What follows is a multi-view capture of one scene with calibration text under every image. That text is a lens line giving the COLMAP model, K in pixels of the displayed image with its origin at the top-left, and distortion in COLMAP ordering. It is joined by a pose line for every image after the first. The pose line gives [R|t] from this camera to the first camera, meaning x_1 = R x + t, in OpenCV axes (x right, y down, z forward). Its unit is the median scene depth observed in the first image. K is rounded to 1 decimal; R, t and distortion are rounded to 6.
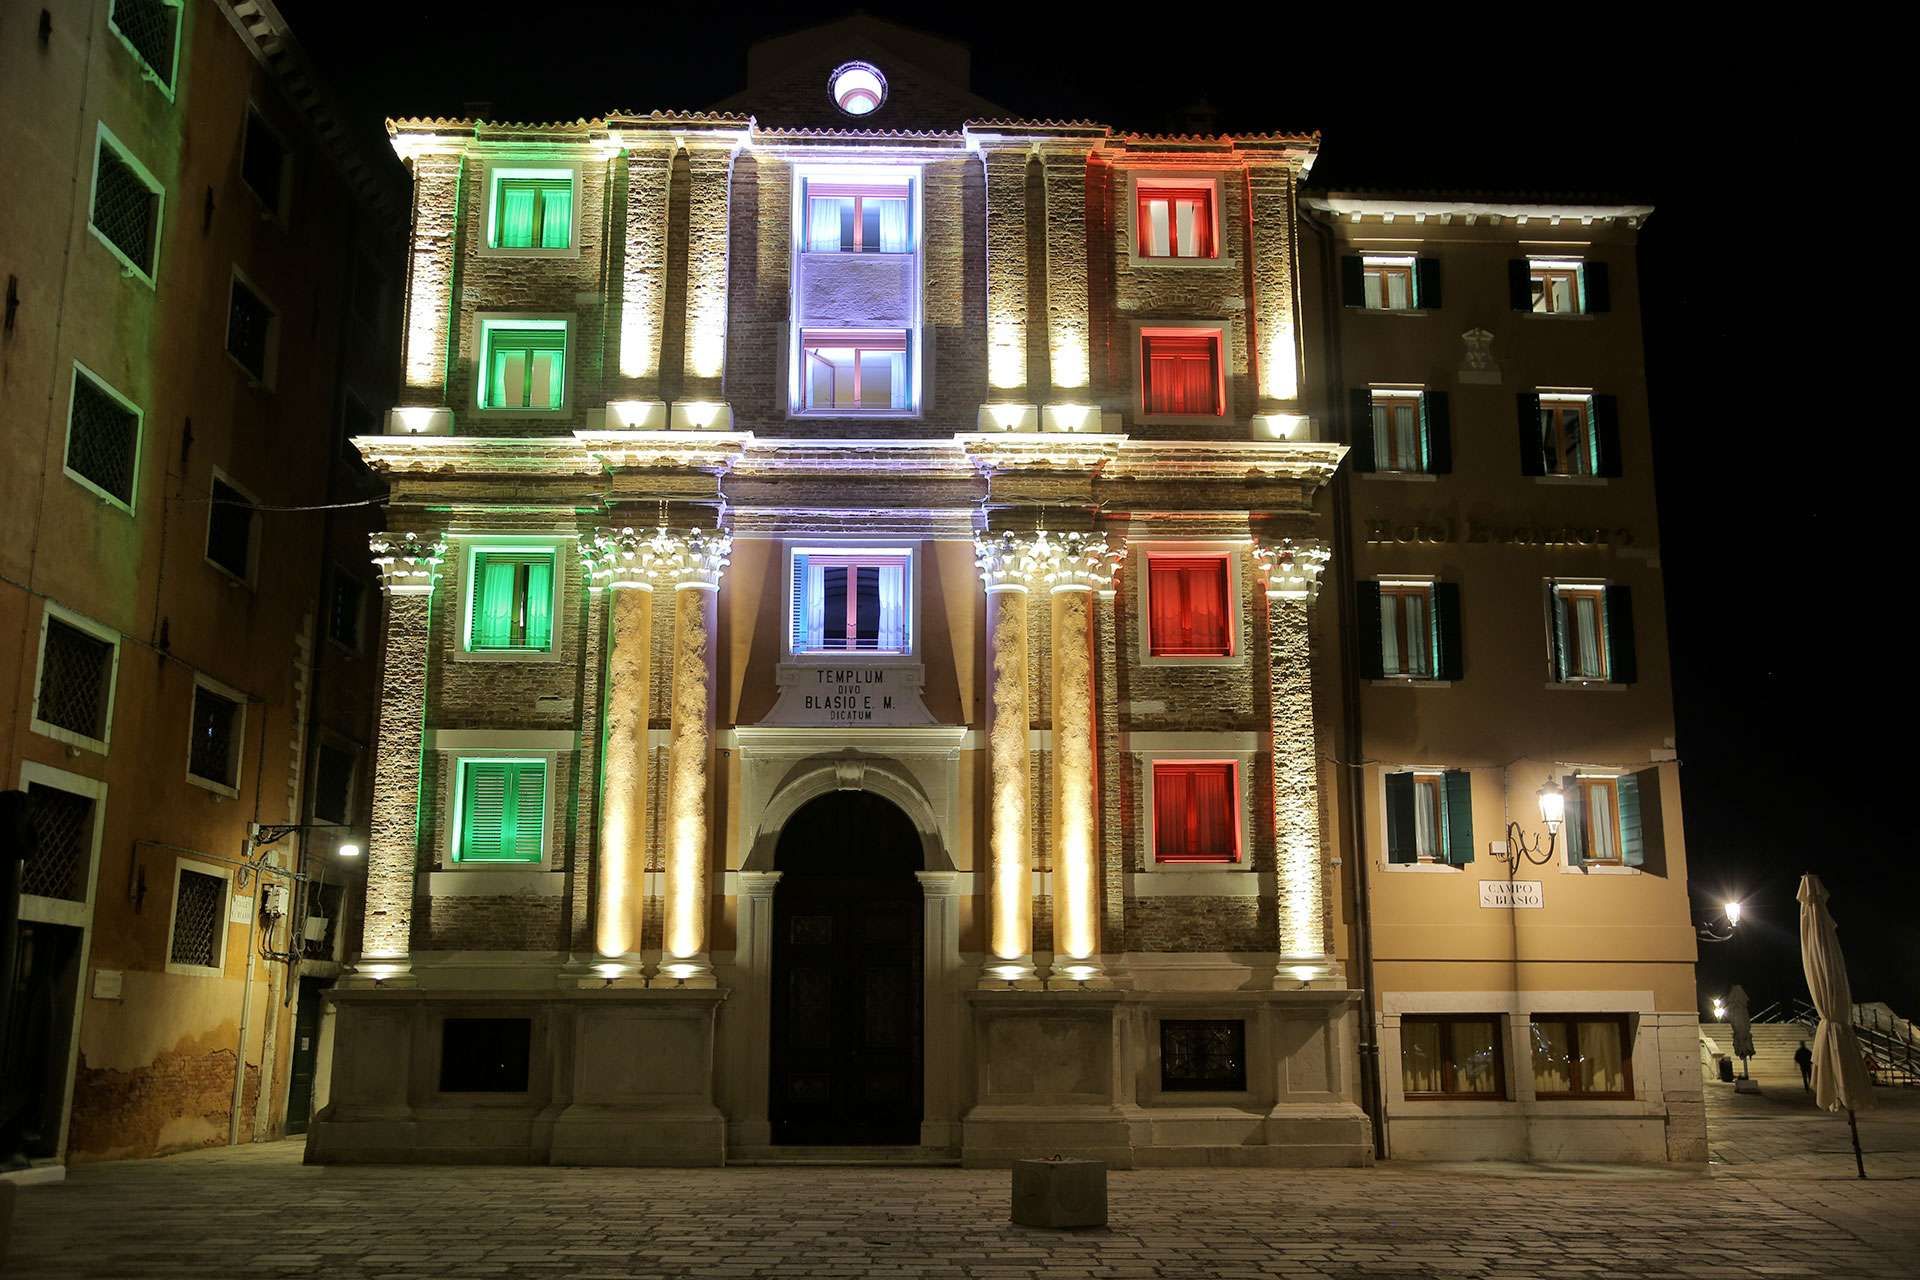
lens RADIAL K [[1727.1, 0, 960.0], [0, 1727.1, 640.0], [0, 0, 1]] dist [0.000958, -0.005779]
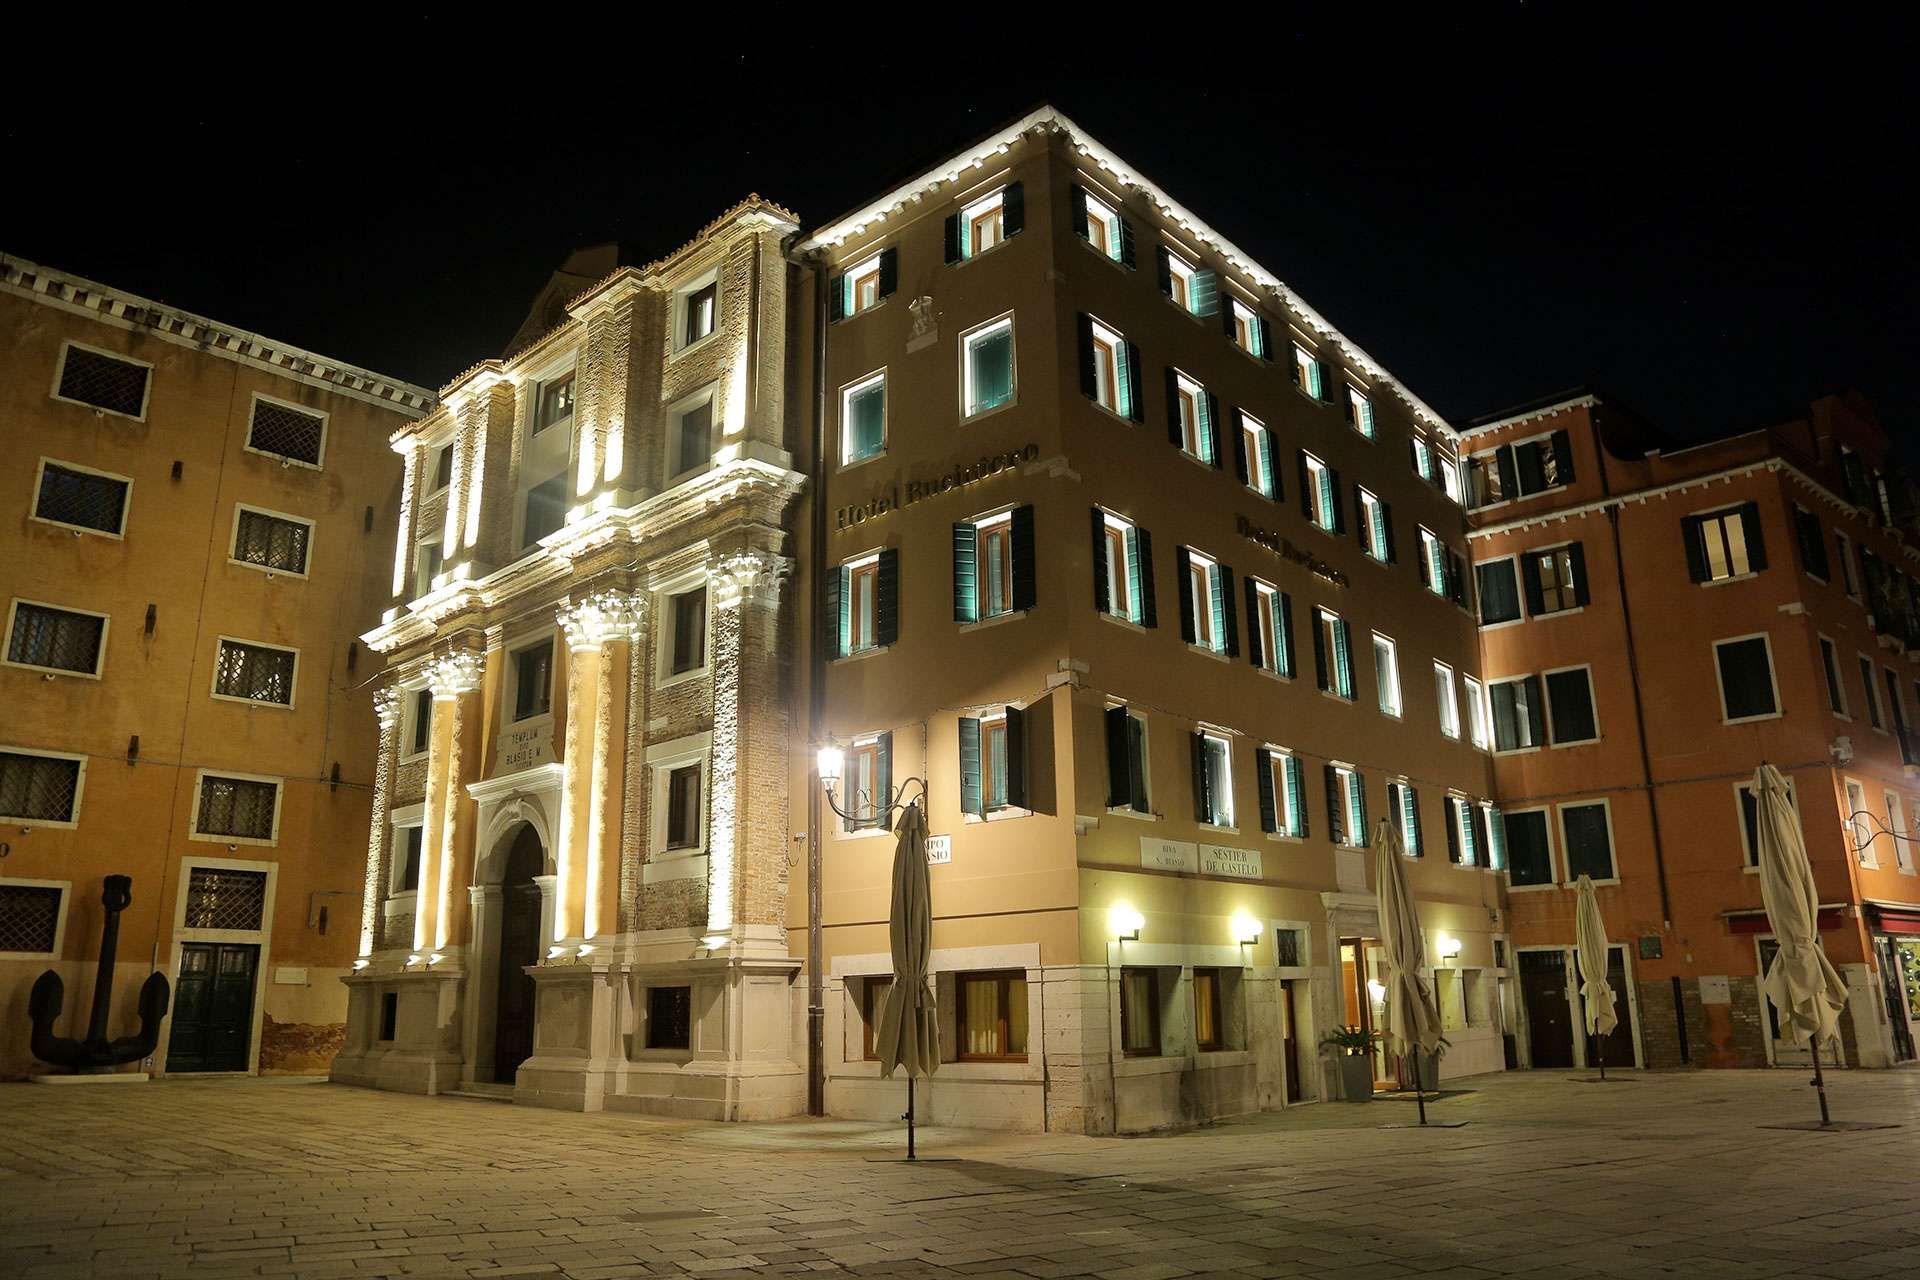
lens RADIAL K [[1317.7, 0, 960.0], [0, 1317.7, 640.0], [0, 0, 1]] dist [-0.118221, 0.074253]
pose [[0.713228, -0.203006, -0.670891, 0.865736], [0.174311, 0.978442, -0.110757, 0.117750], [0.678913, -0.037949, 0.733238, 0.481370]]
